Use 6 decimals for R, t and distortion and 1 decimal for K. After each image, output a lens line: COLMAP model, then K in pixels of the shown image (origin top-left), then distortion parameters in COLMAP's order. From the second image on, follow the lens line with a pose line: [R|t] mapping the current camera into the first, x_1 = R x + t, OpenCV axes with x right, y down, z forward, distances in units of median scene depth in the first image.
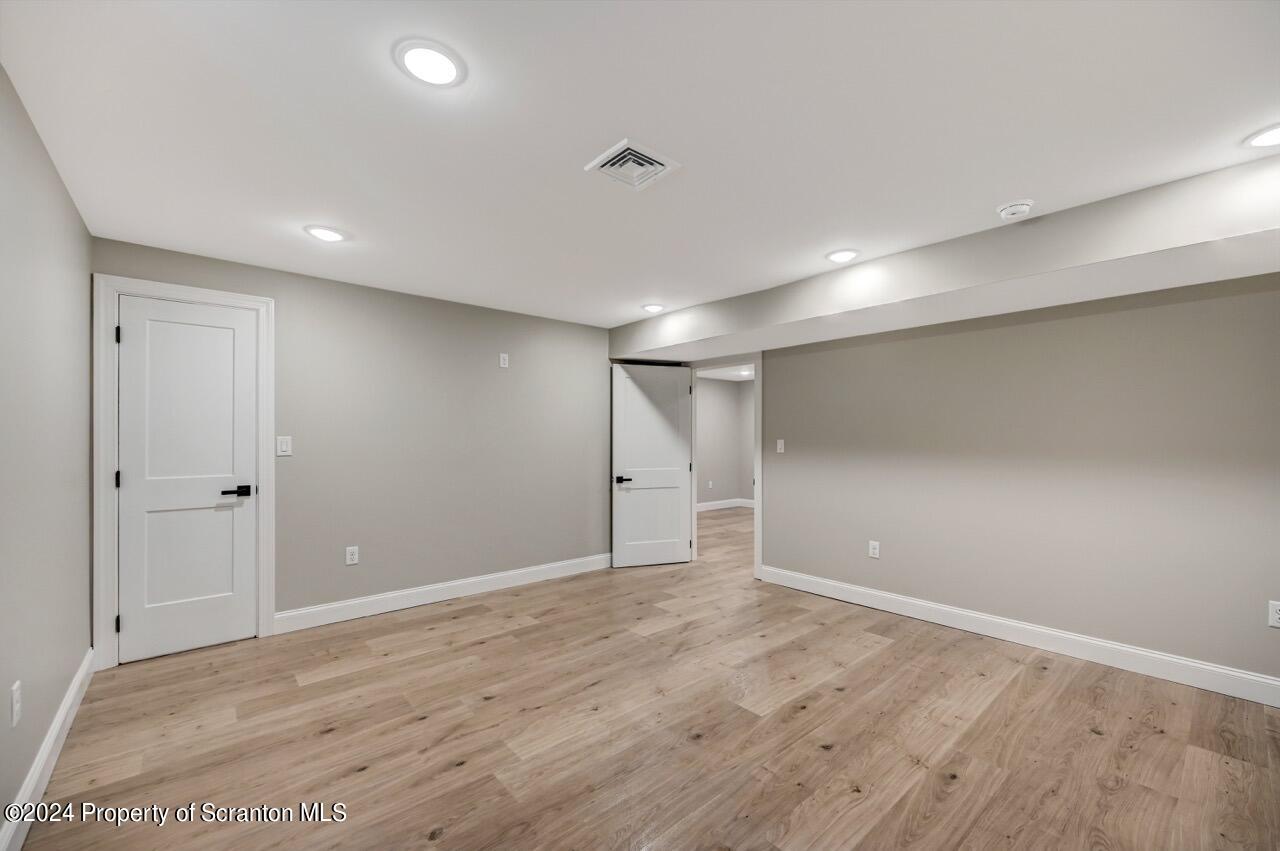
lens RADIAL K [[514.4, 0, 643.5], [0, 514.4, 437.7], [0, 0, 1]] dist [0.001743, 0.000120]
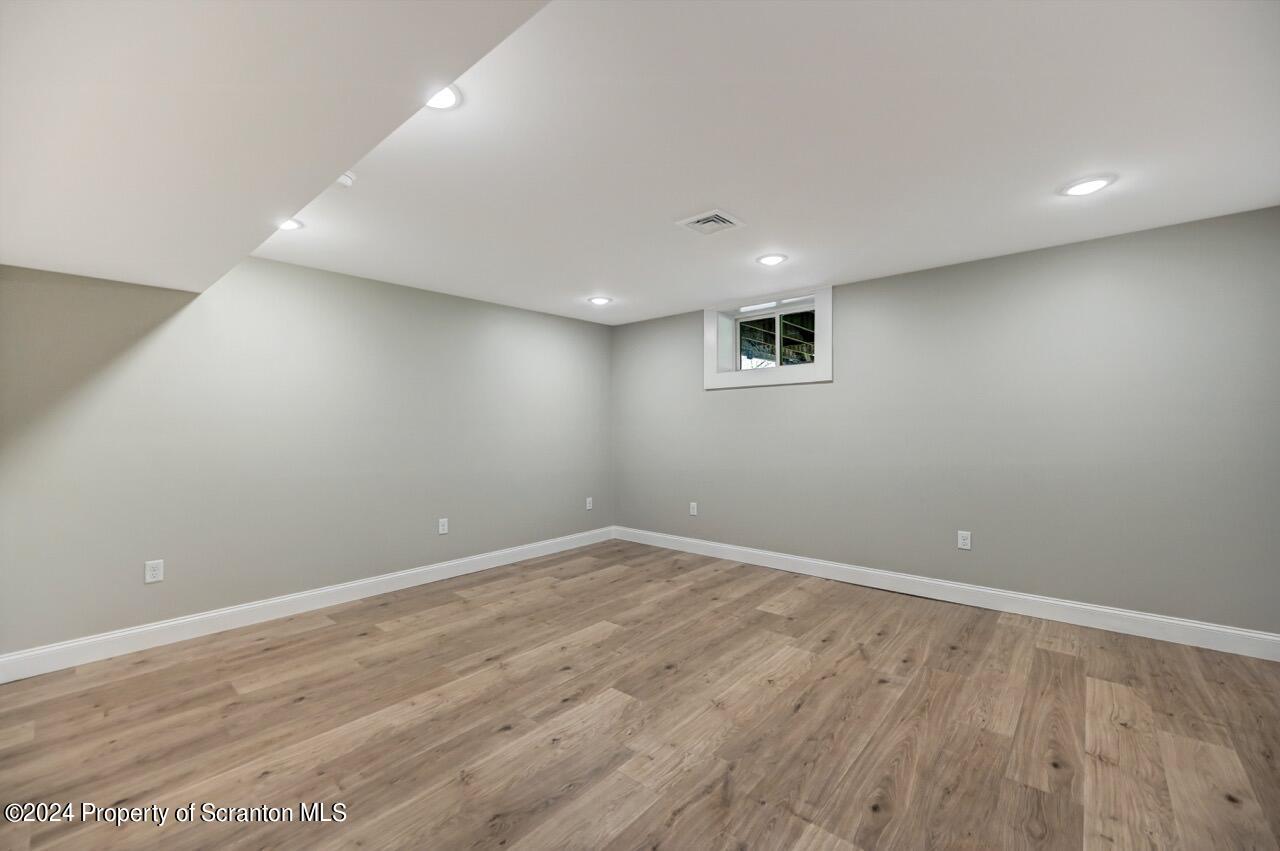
lens RADIAL K [[514.4, 0, 636.3], [0, 514.4, 428.6], [0, 0, 1]] dist [0.001743, 0.000120]
pose [[-0.991829, 0.006815, -0.127396, 0.259189], [0.006917, 0.999976, -0.000360, 0.015425], [0.127390, -0.001239, -0.991852, 1.710261]]
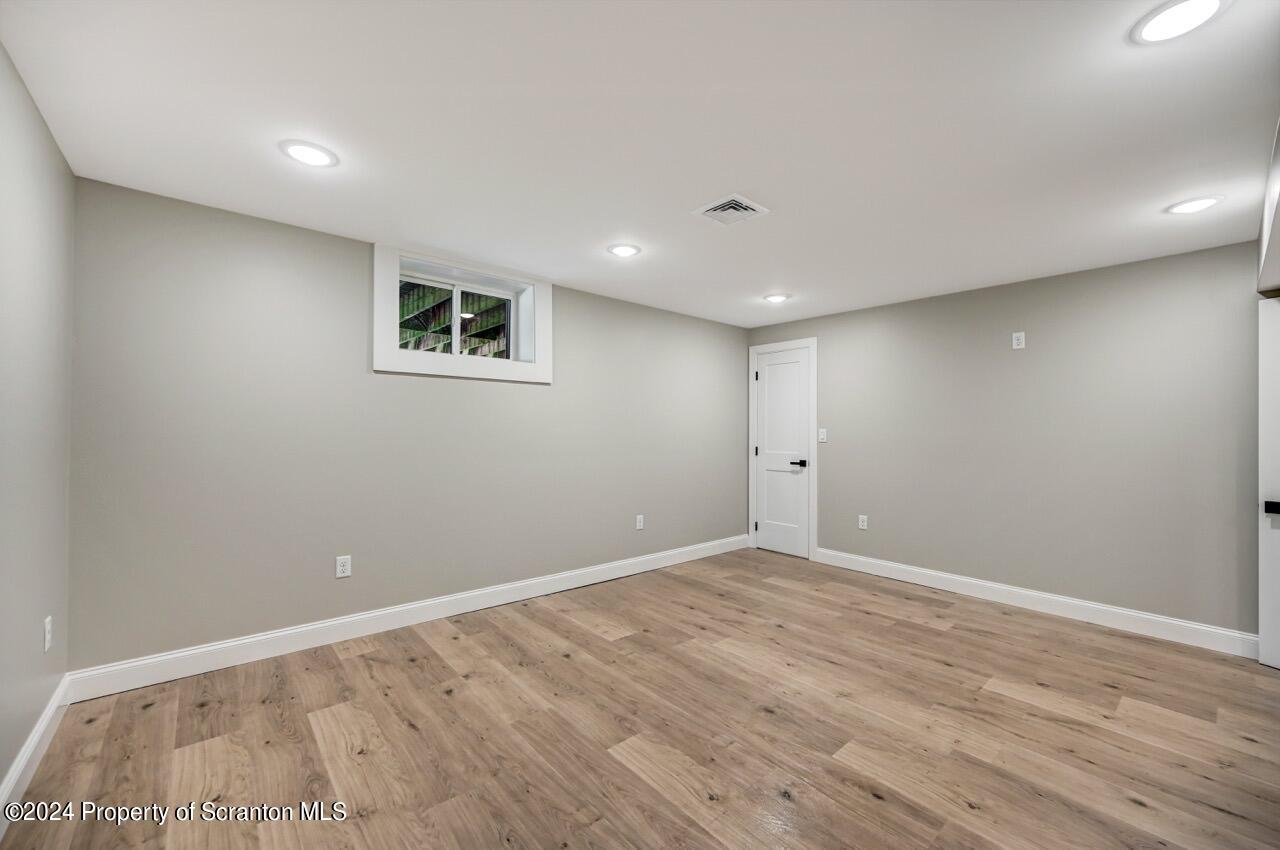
lens RADIAL K [[514.4, 0, 640.1], [0, 514.4, 421.8], [0, 0, 1]] dist [0.001743, 0.000120]
pose [[-0.007886, -0.019108, -0.999786, 0.909950], [-0.007835, 0.999788, -0.019046, 0.011186], [0.999938, 0.007683, -0.008034, 0.578273]]
